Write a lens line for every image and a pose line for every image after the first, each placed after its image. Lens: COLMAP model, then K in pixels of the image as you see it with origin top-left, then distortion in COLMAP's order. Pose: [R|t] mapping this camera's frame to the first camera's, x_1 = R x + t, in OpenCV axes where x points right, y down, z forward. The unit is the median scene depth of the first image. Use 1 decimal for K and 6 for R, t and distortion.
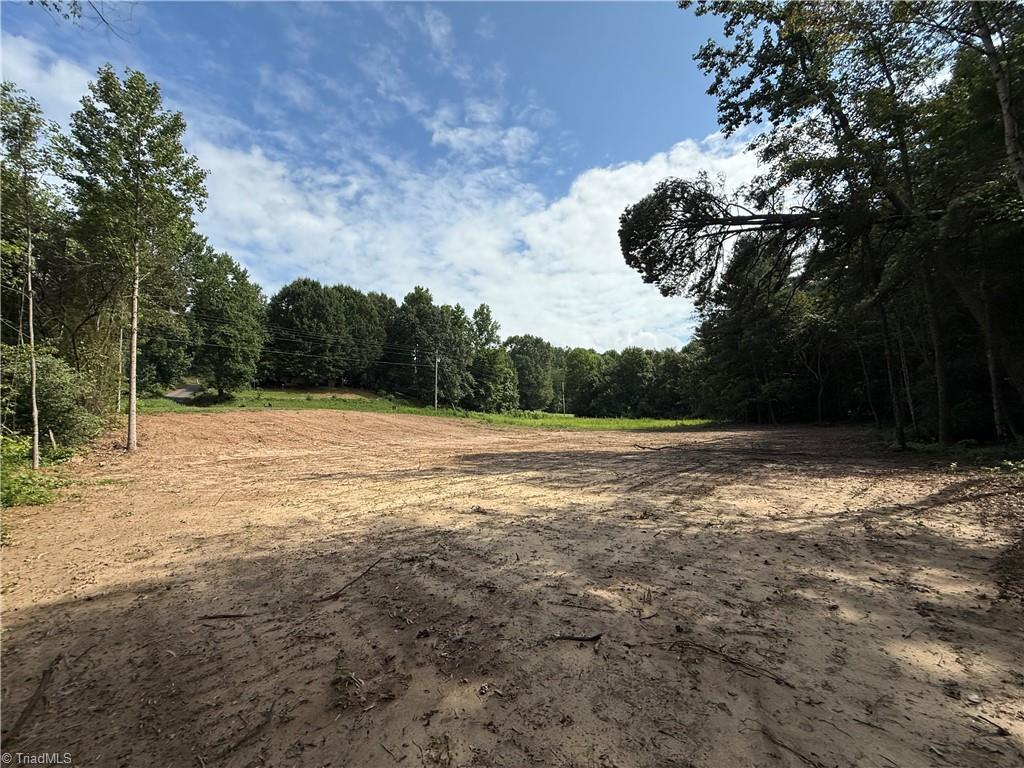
lens RADIAL K [[408.0, 0, 512.0], [0, 408.0, 384.0], [0, 0, 1]] dist [-0.000984, -0.000078]
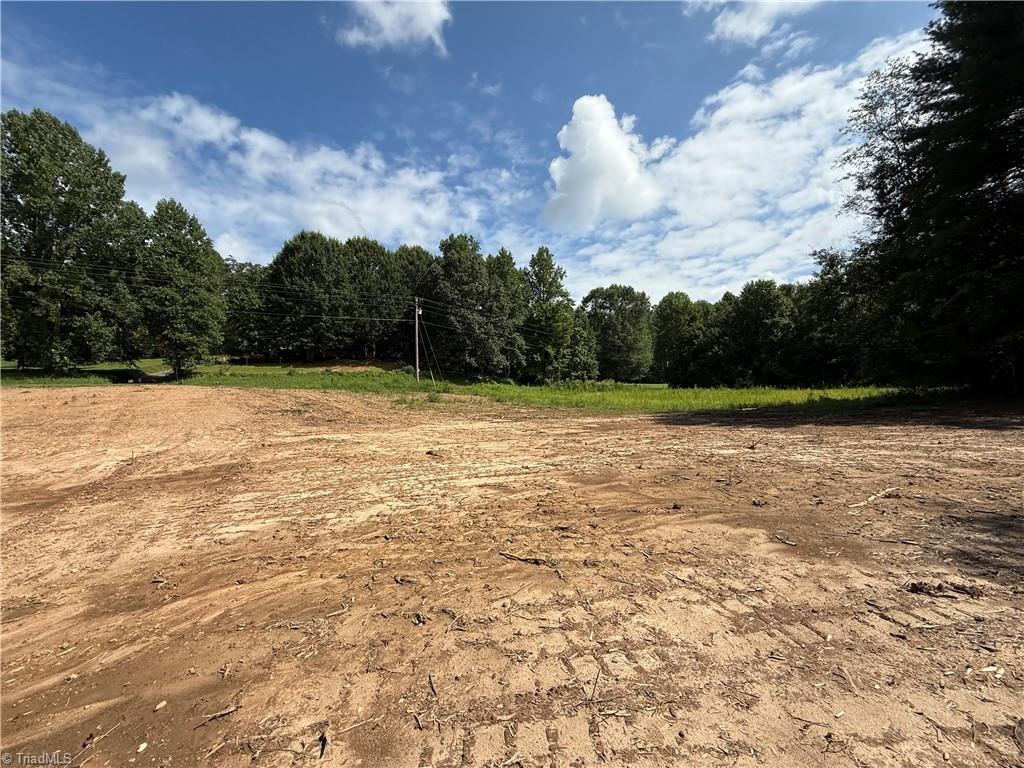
lens RADIAL K [[408.0, 0, 512.0], [0, 408.0, 384.0], [0, 0, 1]] dist [-0.000984, -0.000078]
pose [[0.951116, -0.026171, -0.307723, 0.116698], [0.046016, 0.997290, 0.057411, 0.020533], [0.305386, -0.068765, 0.949742, 0.235093]]
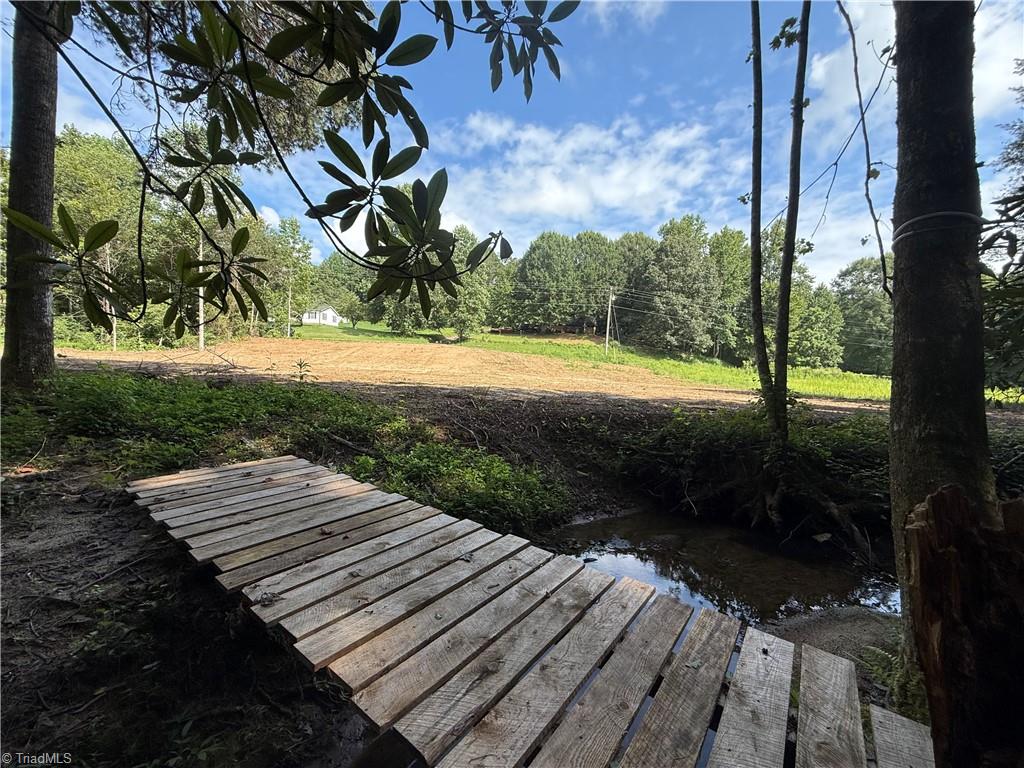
lens RADIAL K [[409.6, 0, 512.0], [0, 409.6, 384.0], [0, 0, 1]] dist [-0.001192, -0.000909]
pose [[0.643861, 0.081916, -0.760745, 0.222299], [-0.002904, 0.994507, 0.104629, 0.021393], [0.765137, -0.065157, 0.640562, 0.165086]]
